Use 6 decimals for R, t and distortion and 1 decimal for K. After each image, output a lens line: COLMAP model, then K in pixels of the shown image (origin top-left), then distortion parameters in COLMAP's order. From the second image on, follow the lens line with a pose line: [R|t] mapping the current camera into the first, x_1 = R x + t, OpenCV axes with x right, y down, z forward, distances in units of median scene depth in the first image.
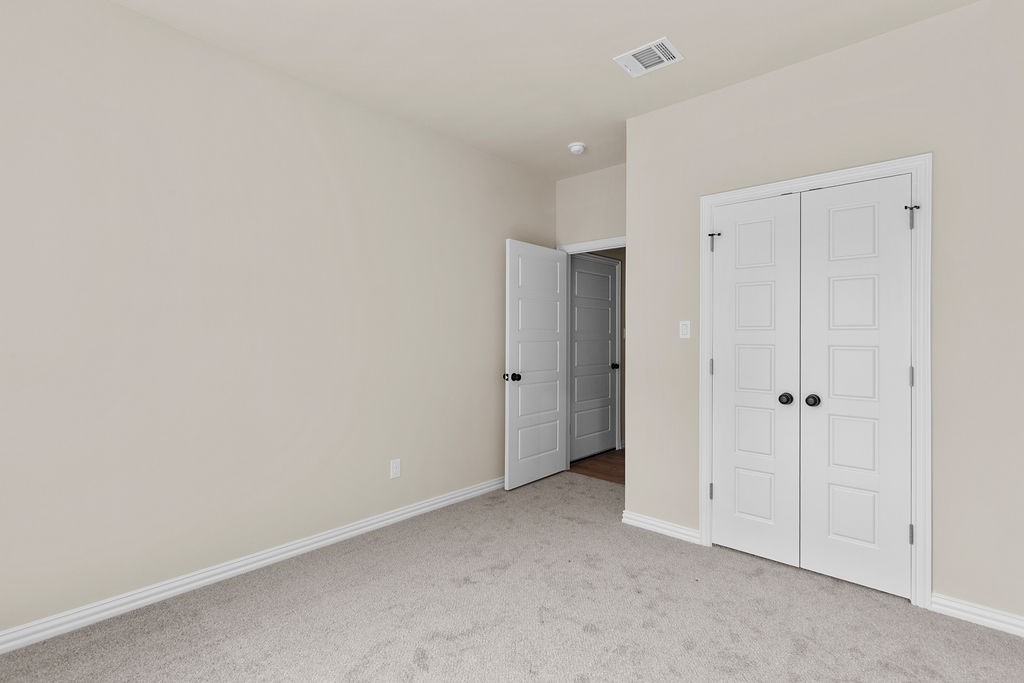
lens RADIAL K [[462.4, 0, 533.5], [0, 462.4, 343.0], [0, 0, 1]] dist [0.020667, -0.000293]
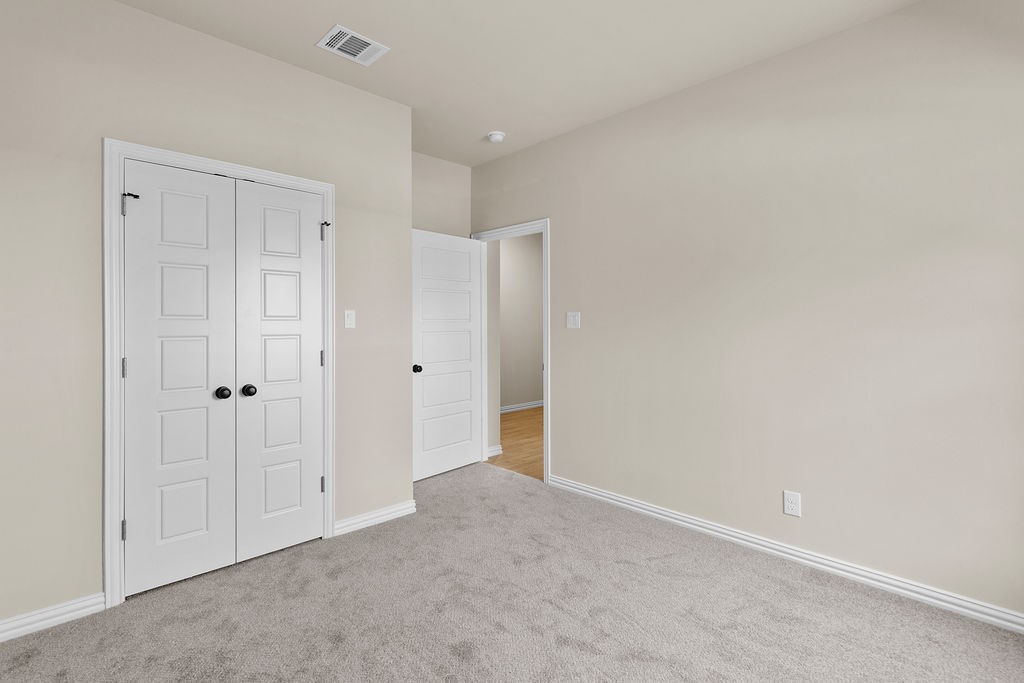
lens RADIAL K [[483.8, 0, 506.6], [0, 483.8, 342.8], [0, 0, 1]] dist [0.003181, -0.001052]
pose [[0.136443, -0.039354, 0.989866, -0.367338], [0.024564, 0.999038, 0.036333, -0.003668], [-0.990343, 0.019358, 0.137278, 0.313564]]
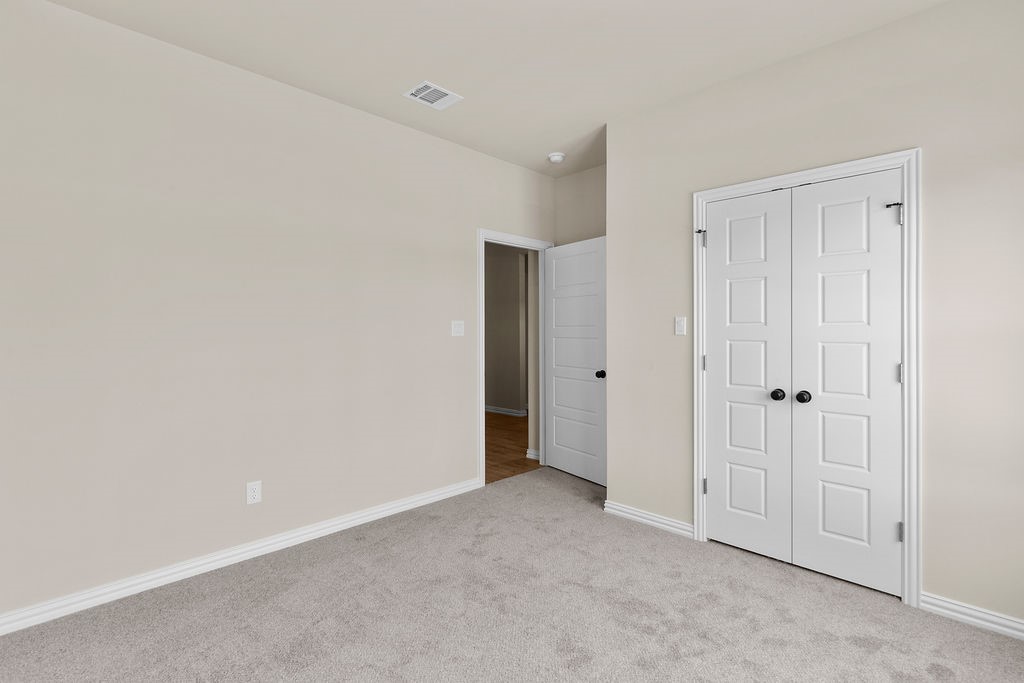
lens RADIAL K [[473.5, 0, 512.0], [0, 473.5, 341.5], [0, 0, 1]] dist [0.001288, -0.000609]
pose [[0.992355, -0.006030, -0.123266, 0.111447], [0.006141, 0.999981, 0.000524, 0.000968], [0.123261, -0.001277, 0.992374, -0.083500]]
